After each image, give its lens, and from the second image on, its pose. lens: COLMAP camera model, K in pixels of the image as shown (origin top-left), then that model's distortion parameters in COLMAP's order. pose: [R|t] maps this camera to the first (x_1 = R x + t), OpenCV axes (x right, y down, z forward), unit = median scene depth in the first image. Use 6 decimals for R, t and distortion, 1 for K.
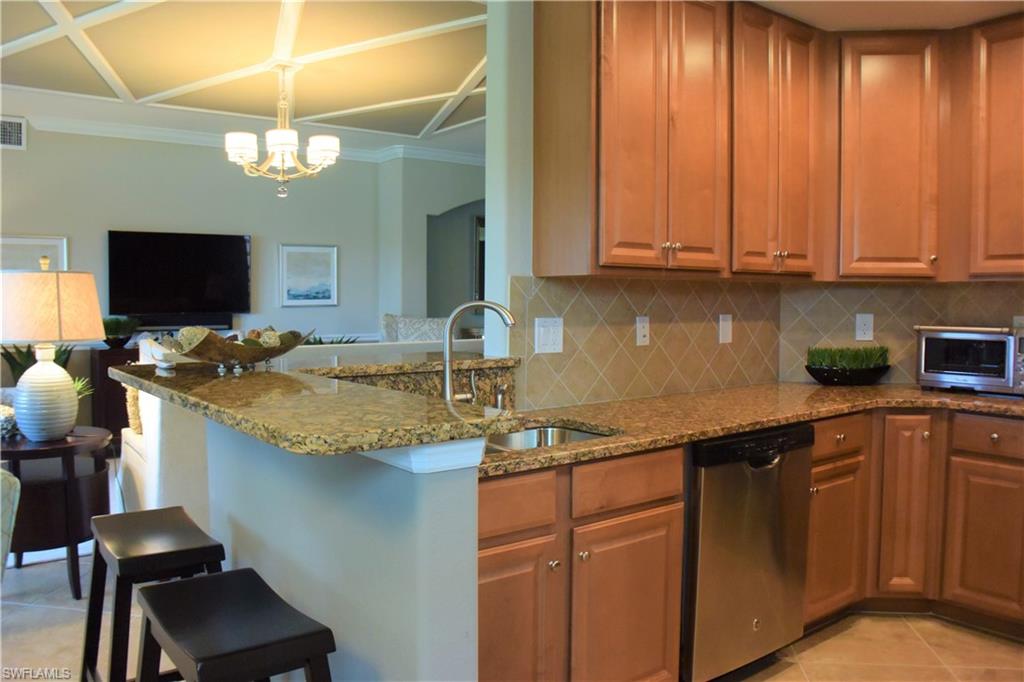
lens RADIAL K [[821.0, 0, 512.0], [0, 821.0, 341.0], [0, 0, 1]] dist [-0.113634, 0.006843]
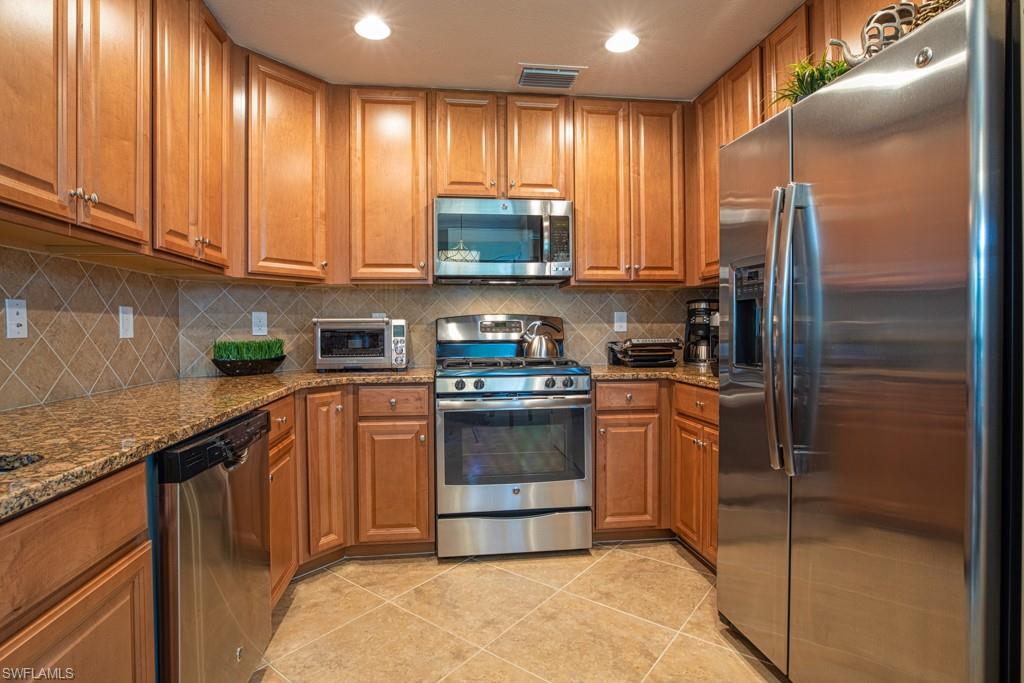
lens RADIAL K [[512.1, 0, 509.9], [0, 512.1, 329.5], [0, 0, 1]] dist [-0.045251, 0.012246]
pose [[0.509736, -0.009757, 0.860276, 0.001442], [0.061368, 0.997801, -0.025045, 0.035861], [-0.858140, 0.065560, 0.509213, 0.381687]]
